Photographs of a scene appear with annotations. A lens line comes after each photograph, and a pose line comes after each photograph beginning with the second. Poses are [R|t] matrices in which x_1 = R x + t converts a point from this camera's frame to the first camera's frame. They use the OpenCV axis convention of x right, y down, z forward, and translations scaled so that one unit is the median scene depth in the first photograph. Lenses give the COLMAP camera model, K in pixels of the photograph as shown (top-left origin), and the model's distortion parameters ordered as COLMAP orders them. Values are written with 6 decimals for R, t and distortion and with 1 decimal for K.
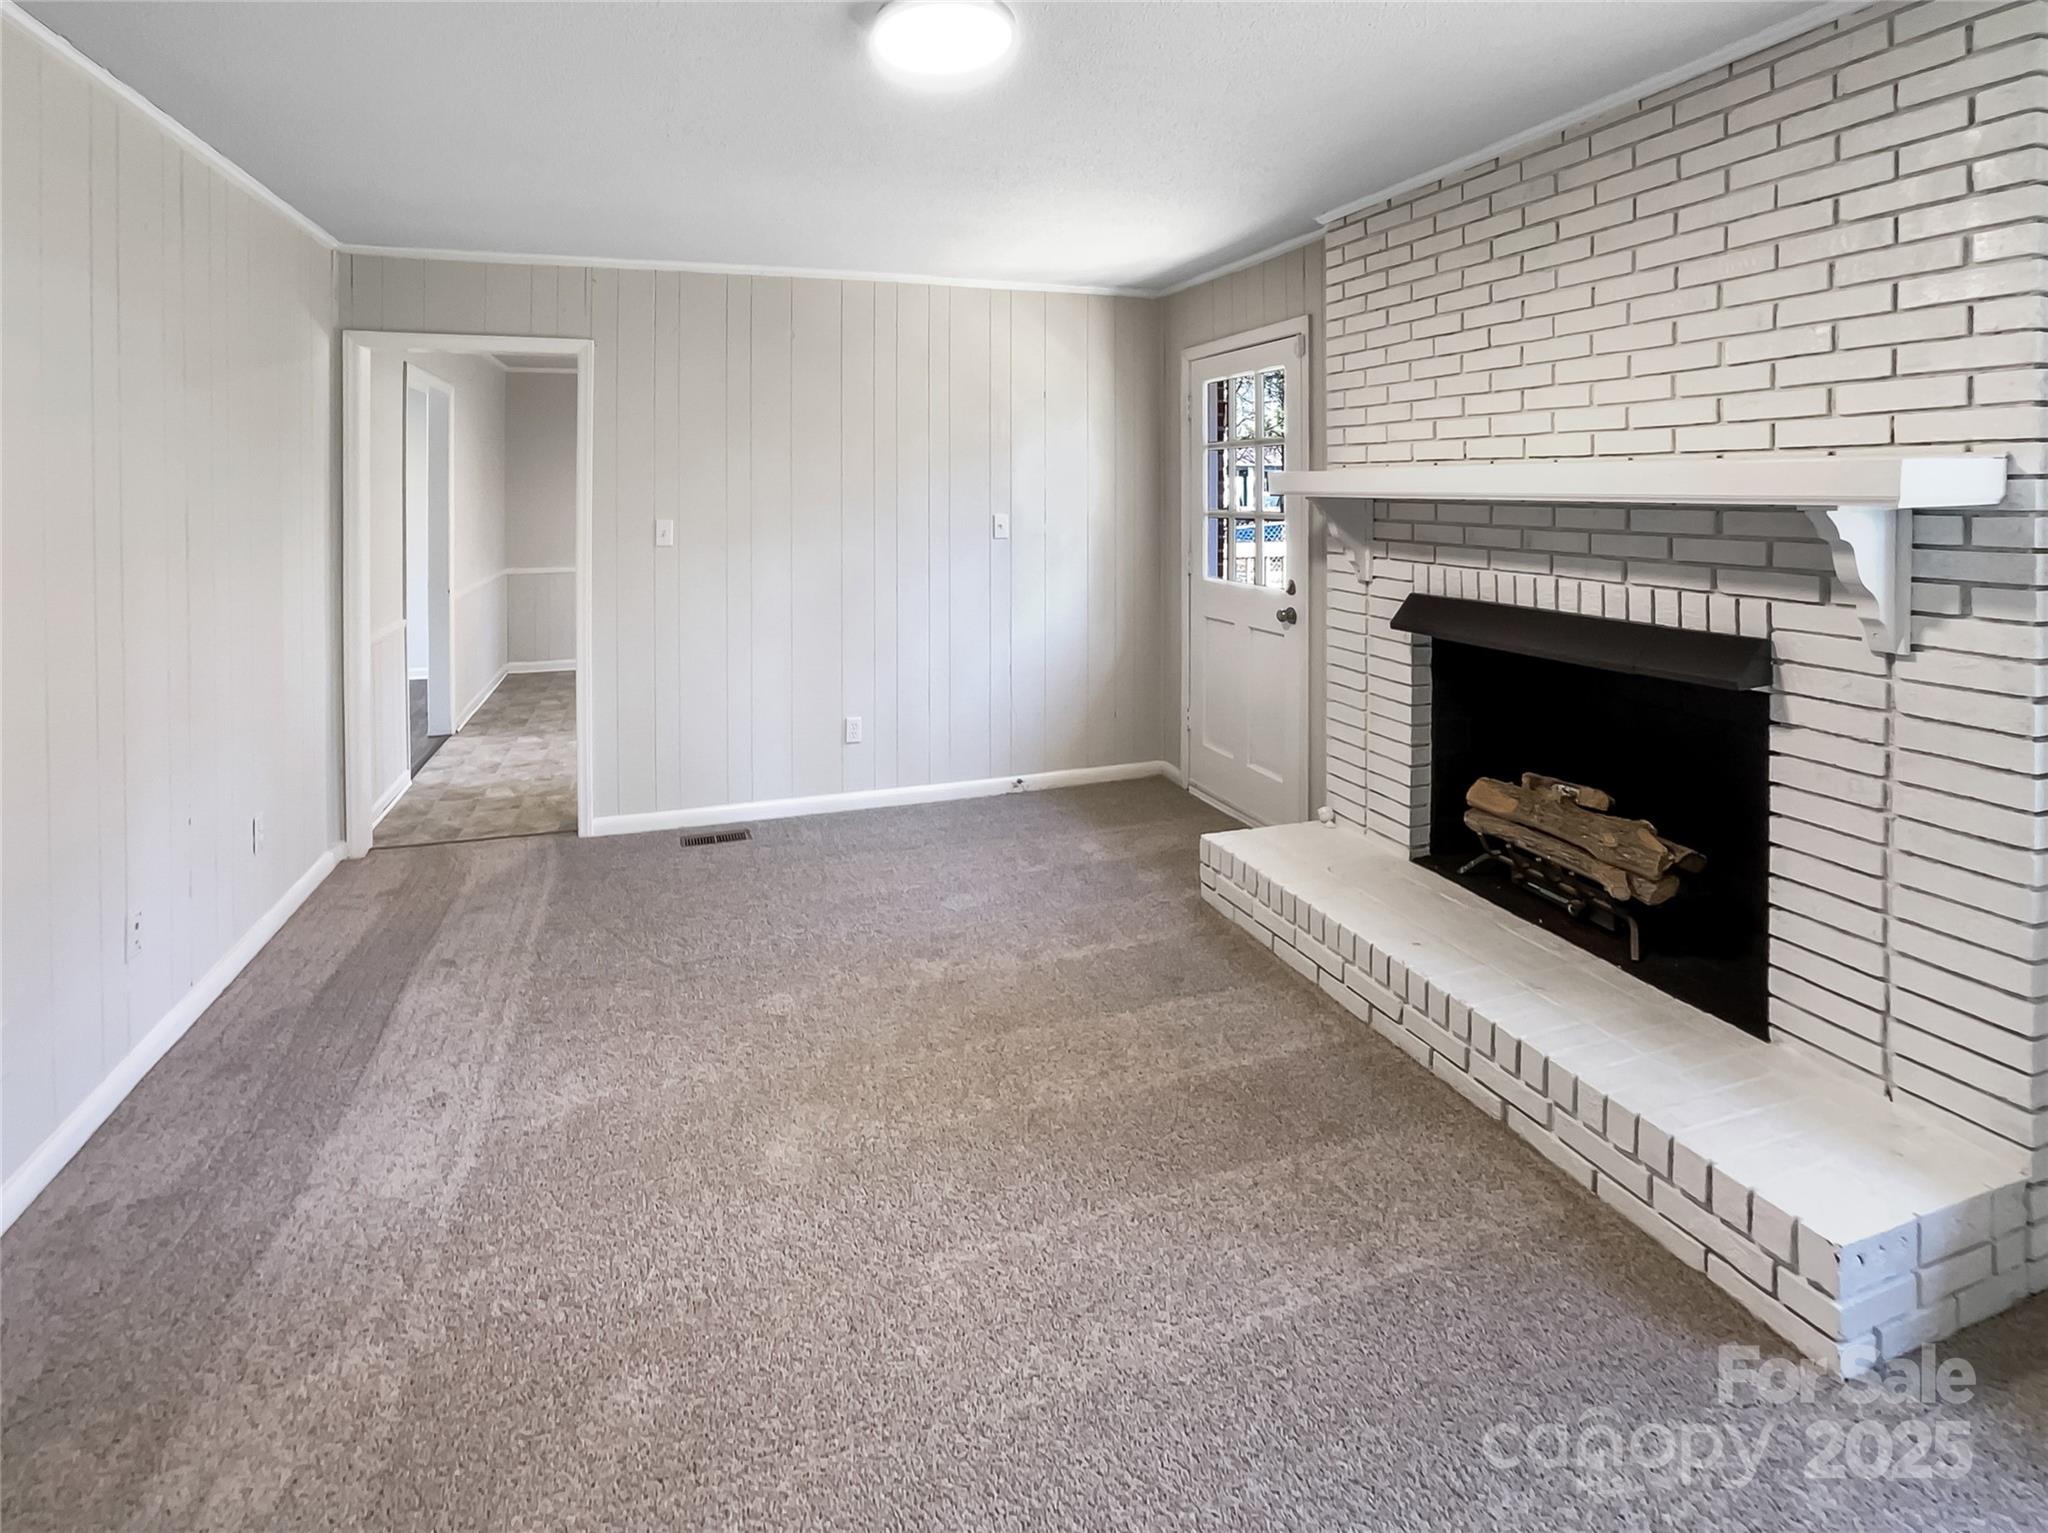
lens RADIAL K [[819.0, 0, 1024.0], [0, 819.0, 766.5], [0, 0, 1]] dist [-0.000376, 0.000118]
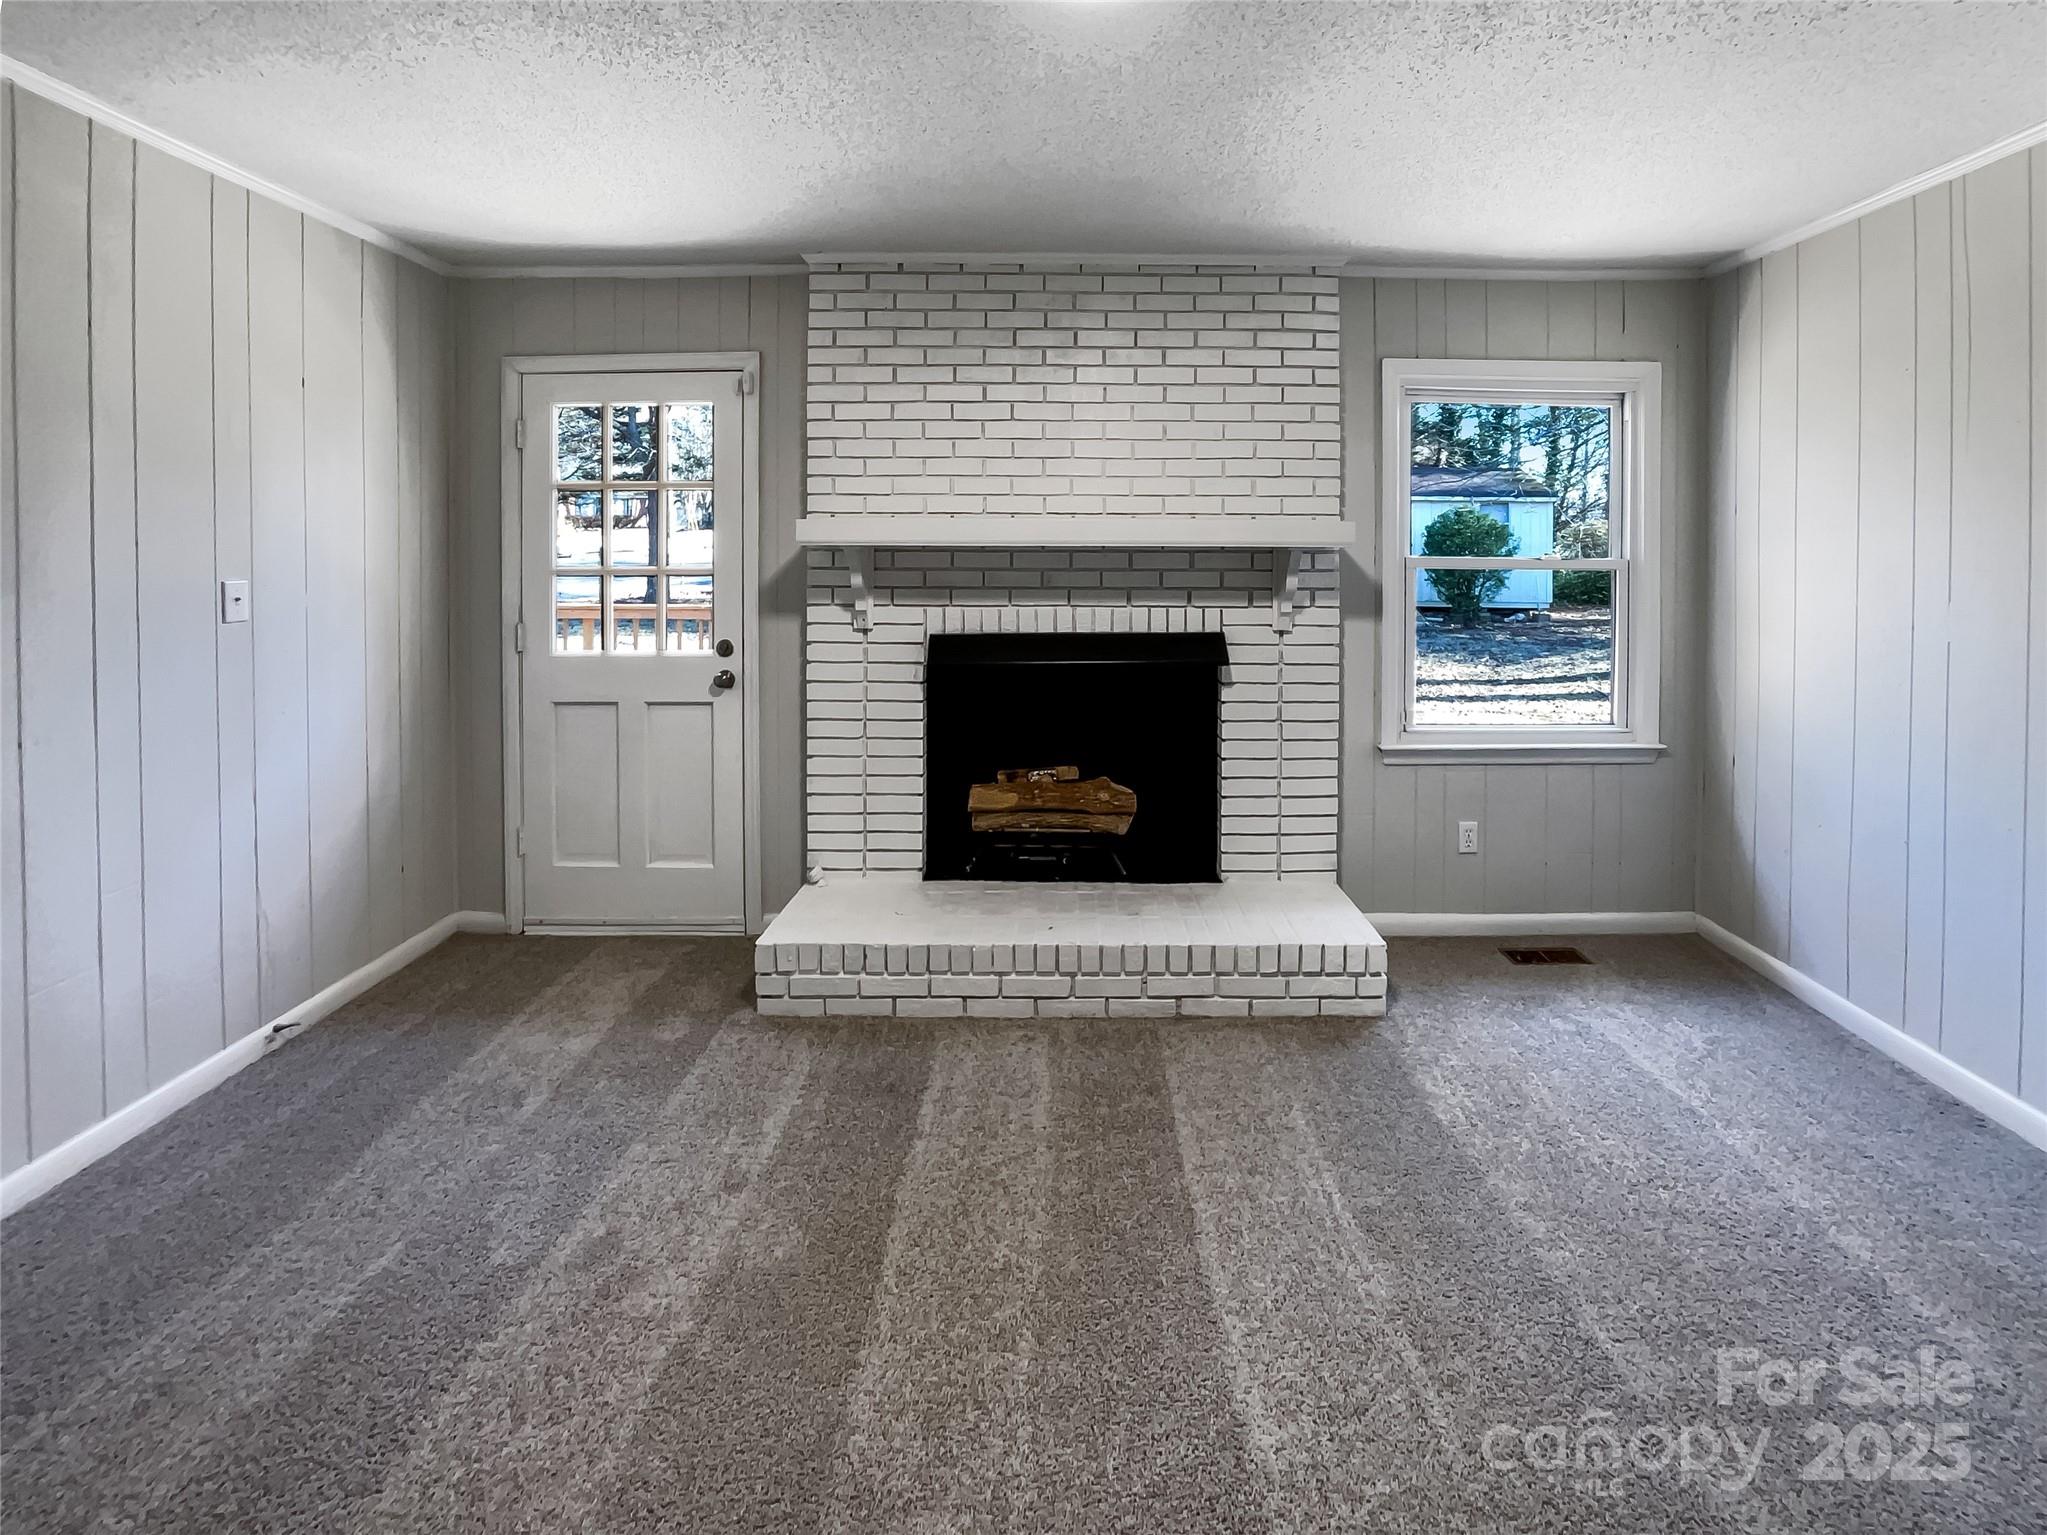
lens RADIAL K [[819.2, 0, 1026.5], [0, 819.2, 785.8], [0, 0, 1]] dist [-0.009831, -0.000057]
pose [[0.412140, -0.243000, 0.878118, -0.505599], [0.291294, 0.948337, 0.125714, -0.129259], [-0.863301, 0.203979, 0.461633, 0.462238]]
